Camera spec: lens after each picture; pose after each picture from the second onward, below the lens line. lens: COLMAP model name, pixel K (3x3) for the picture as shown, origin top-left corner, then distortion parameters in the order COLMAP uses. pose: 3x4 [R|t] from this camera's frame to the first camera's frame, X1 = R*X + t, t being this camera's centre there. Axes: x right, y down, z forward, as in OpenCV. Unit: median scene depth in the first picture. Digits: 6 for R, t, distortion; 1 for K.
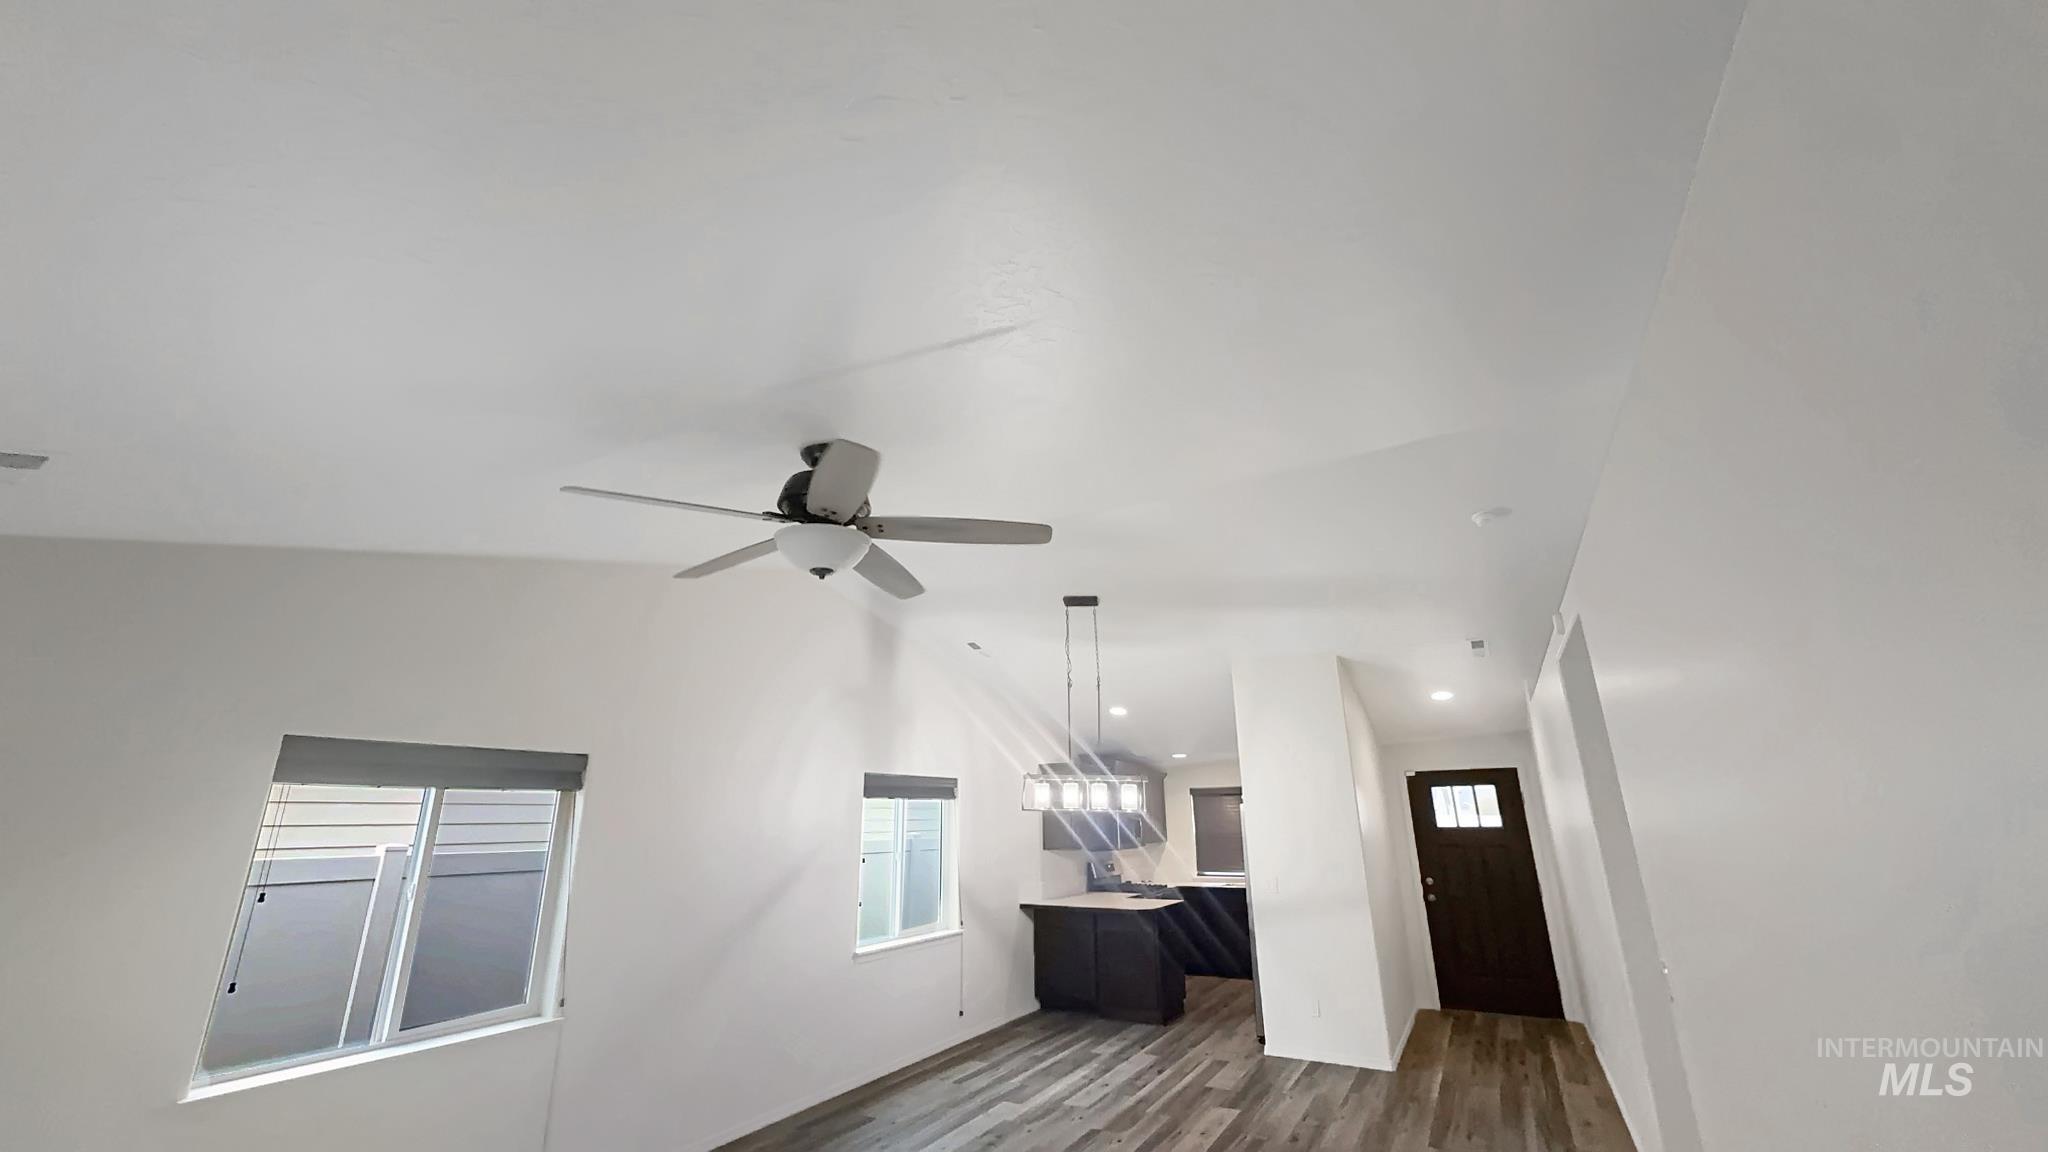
lens RADIAL K [[762.6, 0, 1020.7], [0, 762.6, 580.5], [0, 0, 1]] dist [0.000477, -0.000030]
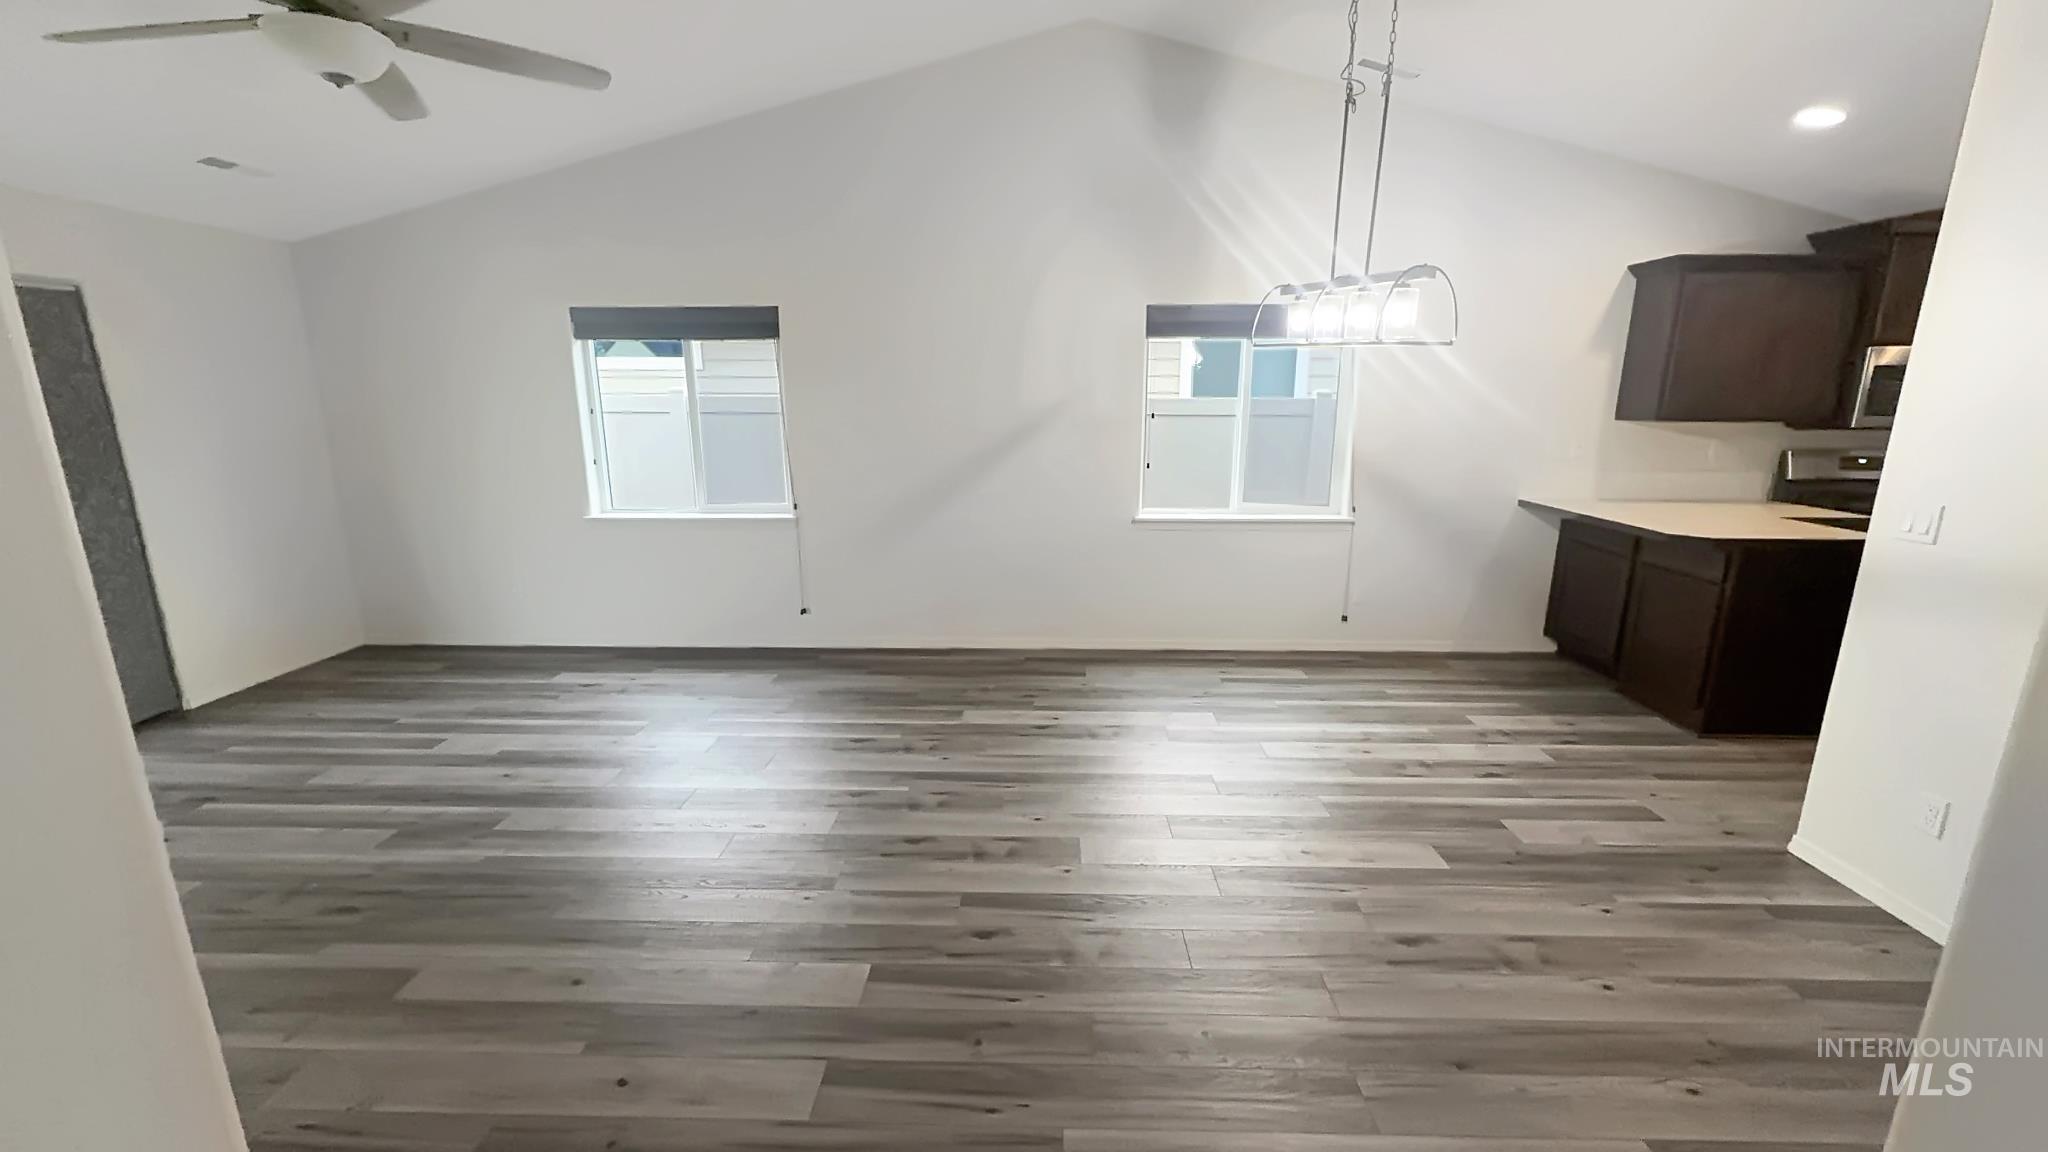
lens RADIAL K [[826.9, 0, 1034.3], [0, 826.9, 574.0], [0, 0, 1]] dist [-0.000909, -0.000017]
pose [[0.495020, 0.209961, -0.843132, 0.484847], [0.257446, 0.891349, 0.373120, 0.153465], [0.829866, -0.401762, 0.387182, 0.474742]]
